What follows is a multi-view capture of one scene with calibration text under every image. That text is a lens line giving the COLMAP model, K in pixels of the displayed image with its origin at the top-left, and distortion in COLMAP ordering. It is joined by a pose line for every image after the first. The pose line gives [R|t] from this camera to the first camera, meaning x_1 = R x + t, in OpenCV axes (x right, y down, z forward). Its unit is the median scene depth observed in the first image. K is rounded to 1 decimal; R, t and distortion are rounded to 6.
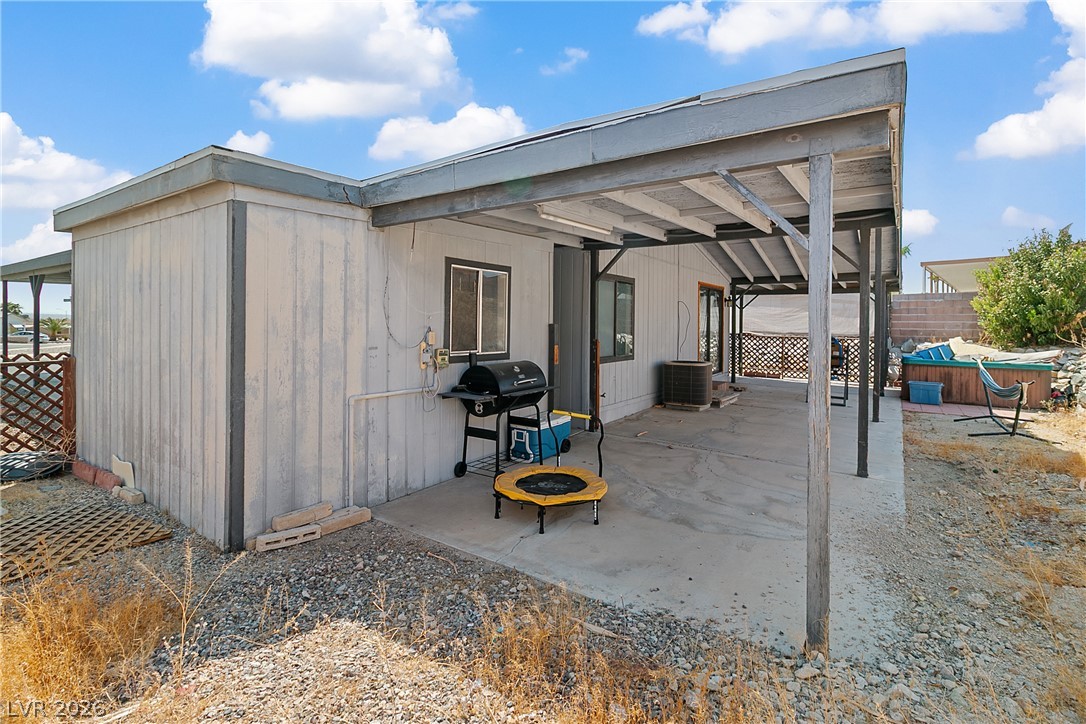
lens RADIAL K [[505.2, 0, 549.8], [0, 505.2, 325.5], [0, 0, 1]] dist [0.000573, 0.000317]
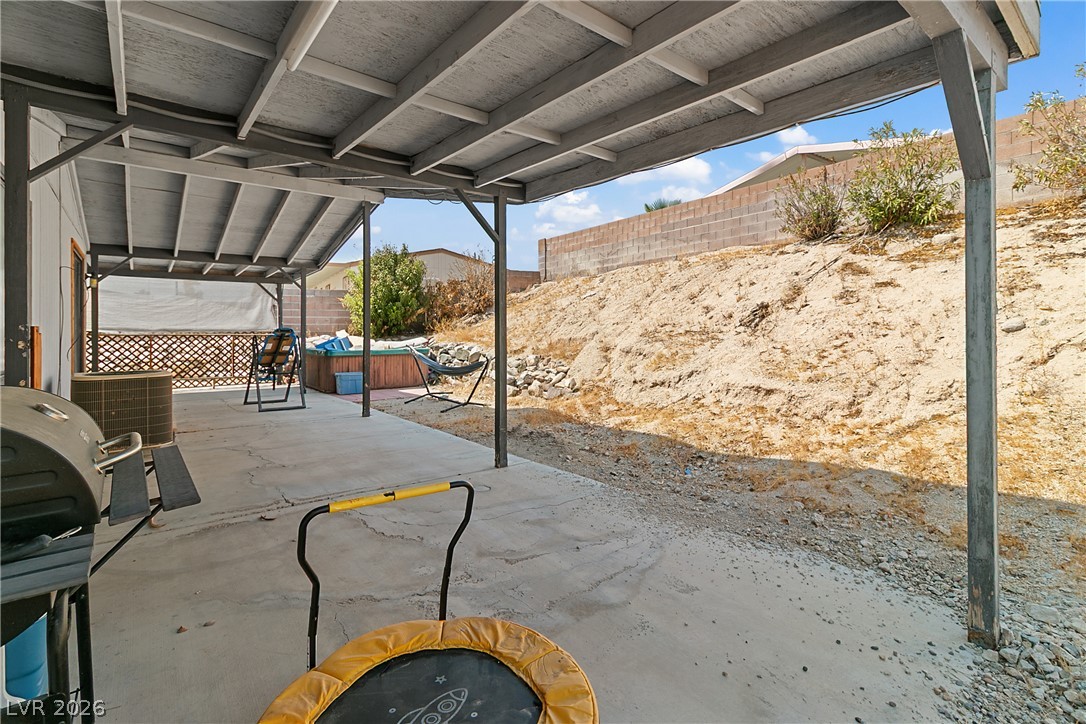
lens RADIAL K [[499.3, 0, 546.7], [0, 499.3, 342.1], [0, 0, 1]] dist [0.001755, 0.000651]
pose [[0.273948, -0.035631, 0.961084, -0.161453], [0.010726, 0.999365, 0.033992, 0.027537], [-0.961685, 0.000996, 0.274157, 0.462258]]
